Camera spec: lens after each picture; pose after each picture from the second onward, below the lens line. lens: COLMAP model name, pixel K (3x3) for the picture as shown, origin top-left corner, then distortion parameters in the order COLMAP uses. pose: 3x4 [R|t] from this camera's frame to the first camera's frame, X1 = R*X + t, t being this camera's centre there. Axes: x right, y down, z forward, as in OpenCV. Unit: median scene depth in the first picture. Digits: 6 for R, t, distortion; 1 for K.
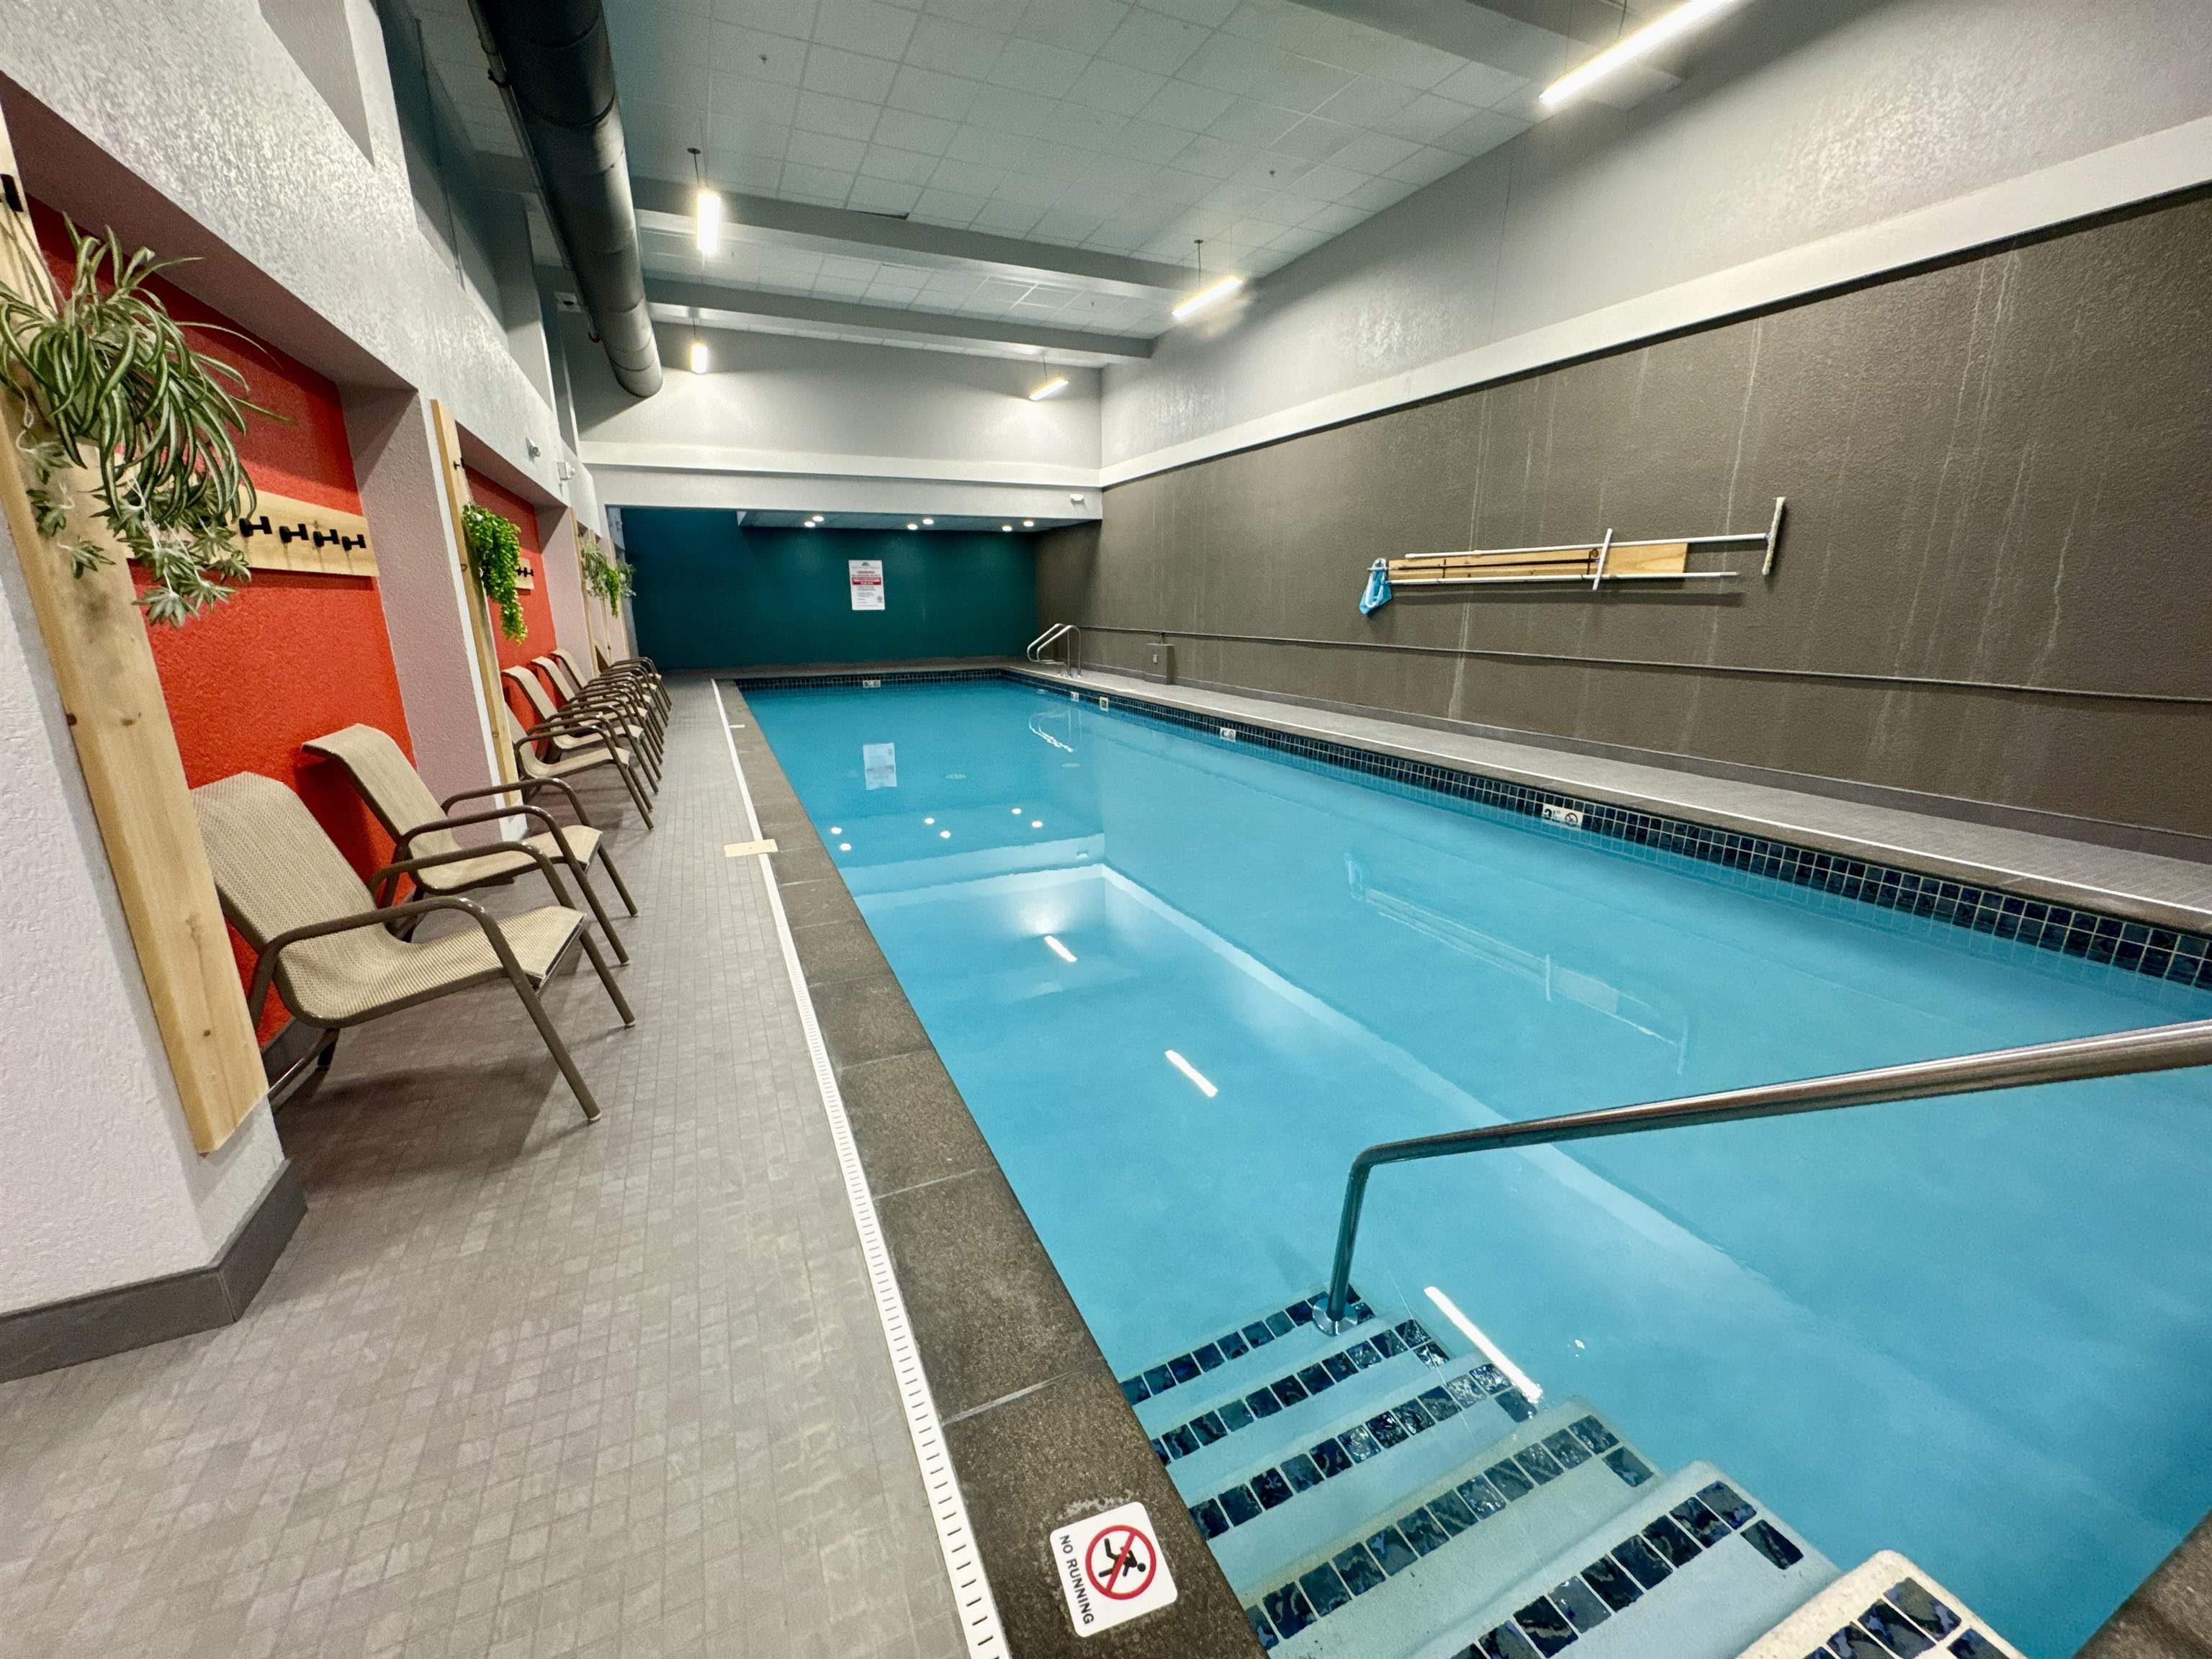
lens RADIAL K [[879.4, 0, 1107.1], [0, 879.4, 820.4], [0, 0, 1]] dist [-0.002703, 0.000647]
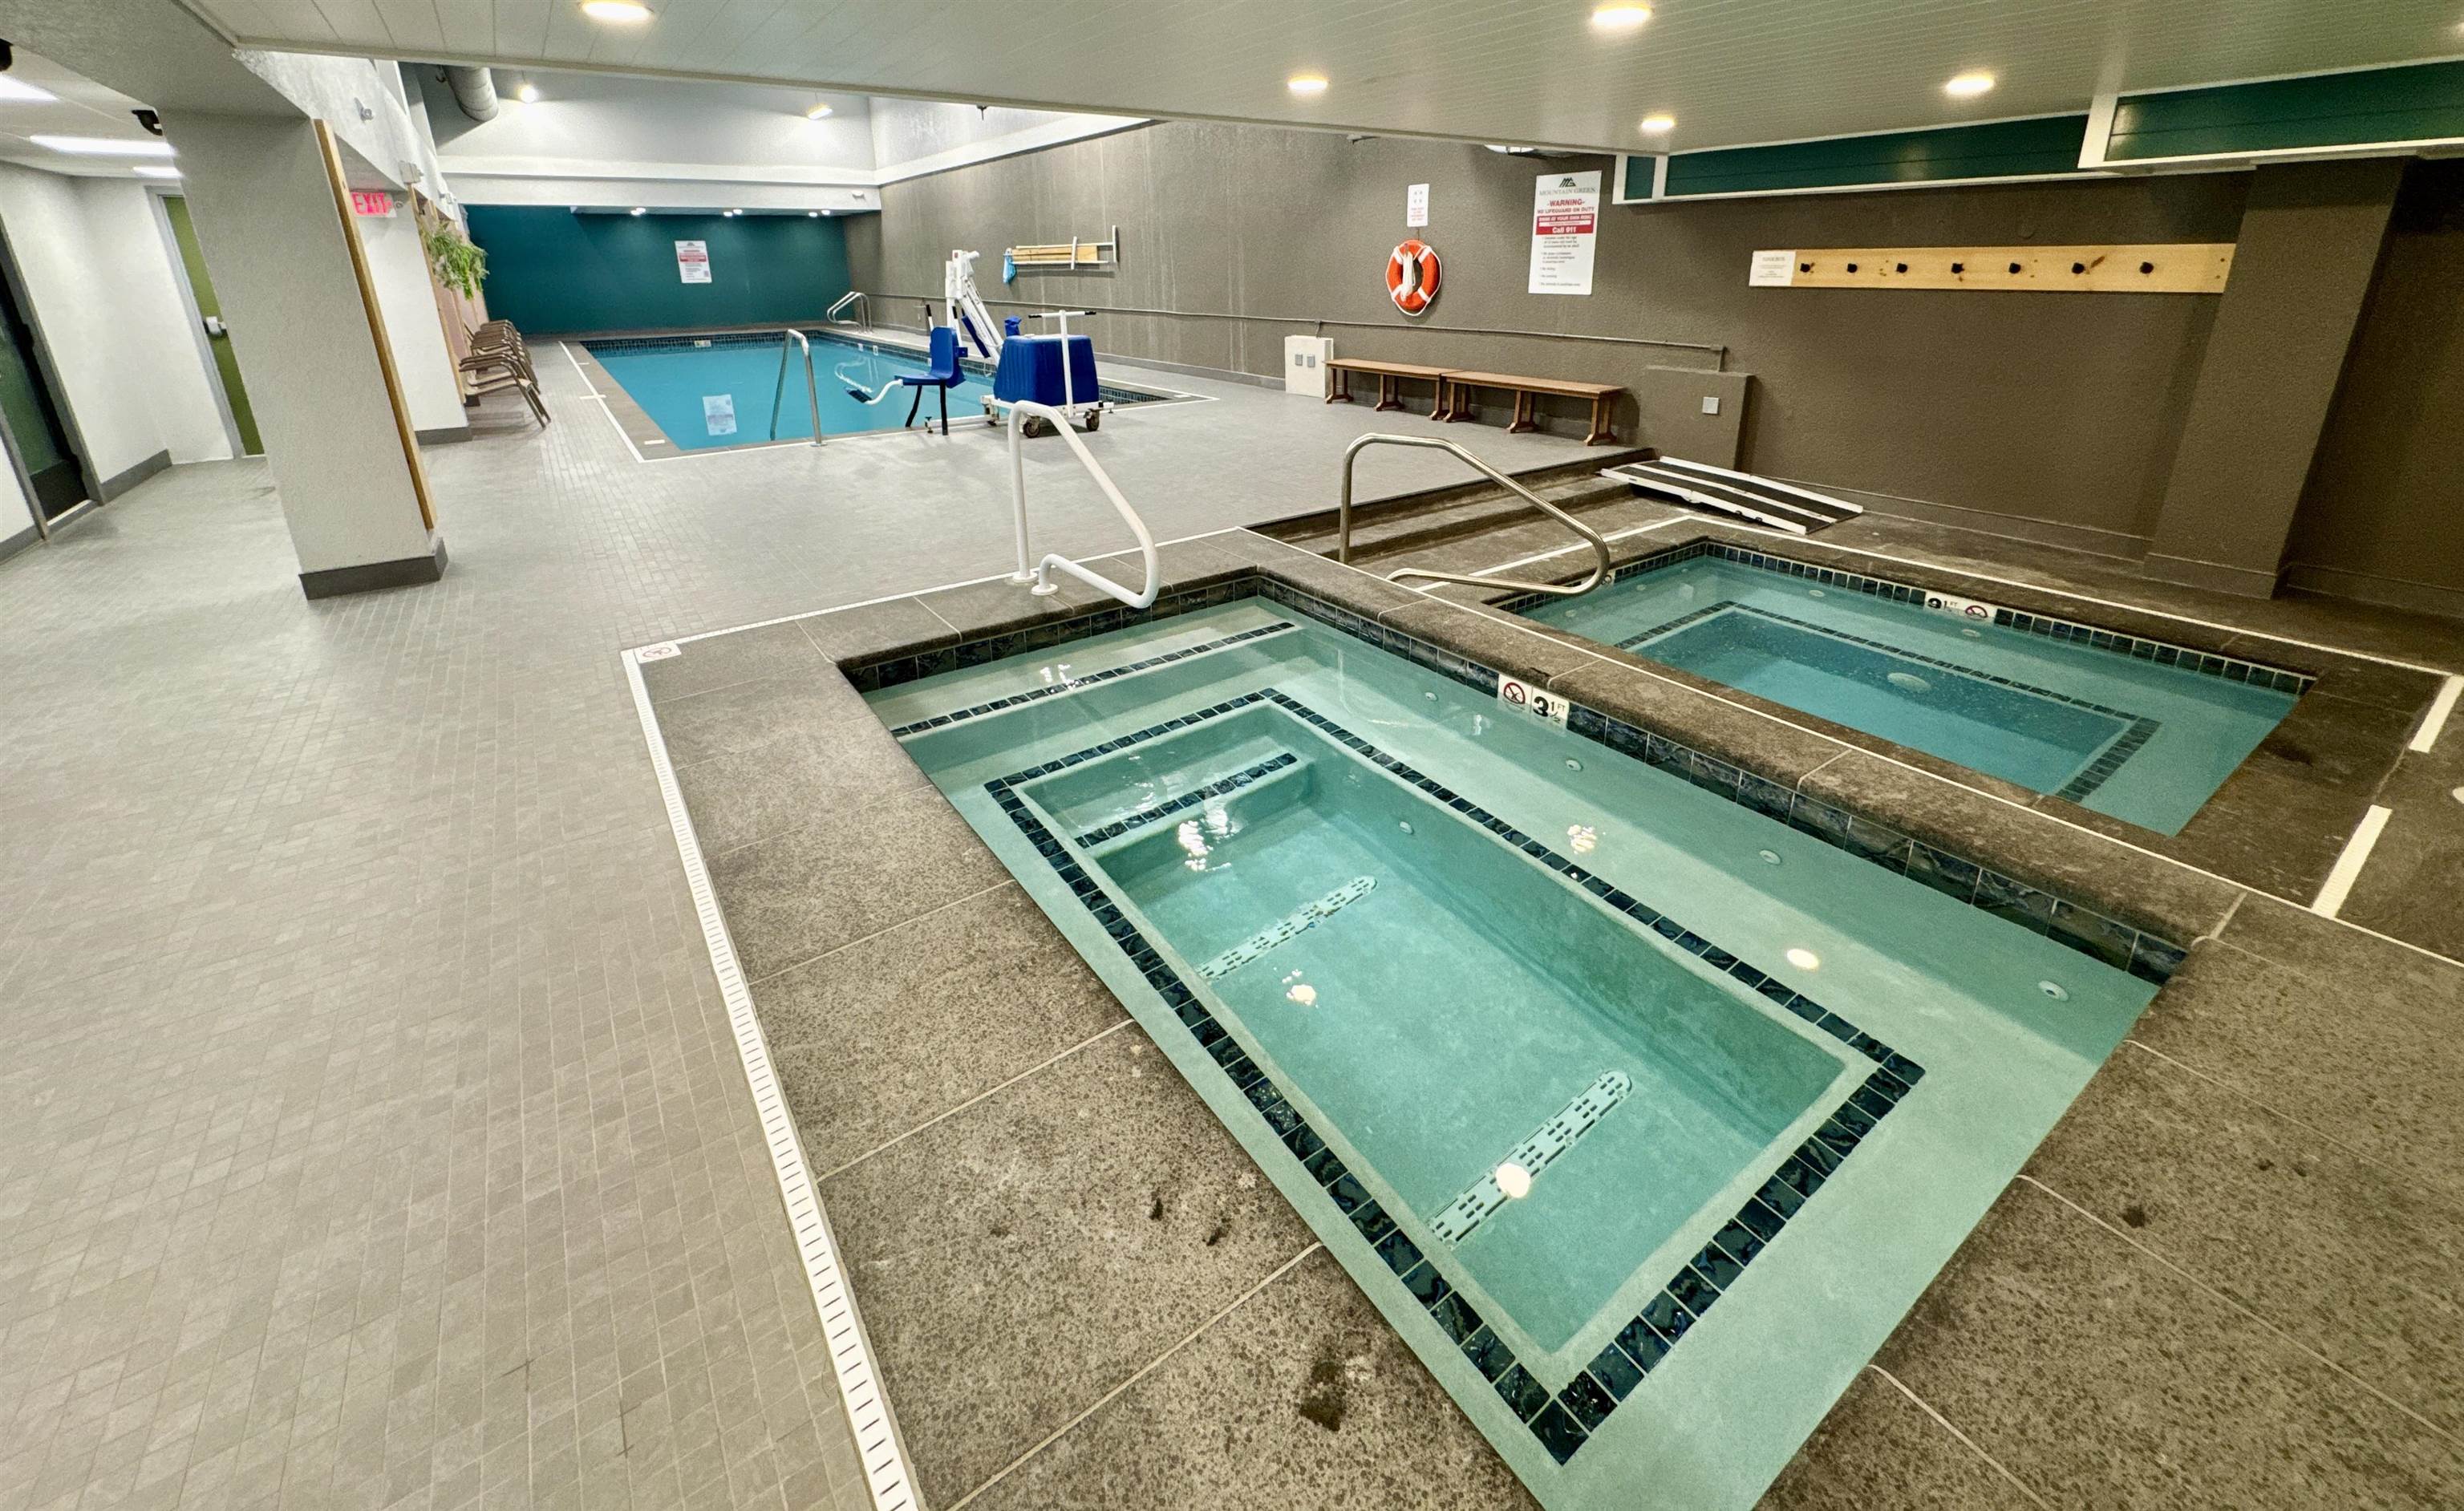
lens RADIAL K [[982.6, 0, 1251.8], [0, 982.6, 593.9], [0, 0, 1]] dist [0.000299, -0.001002]
pose [[0.980251, -0.064715, 0.186866, 0.237053], [0.051191, 0.995769, 0.076316, 0.147338], [-0.191015, -0.065243, 0.979417, -0.597615]]
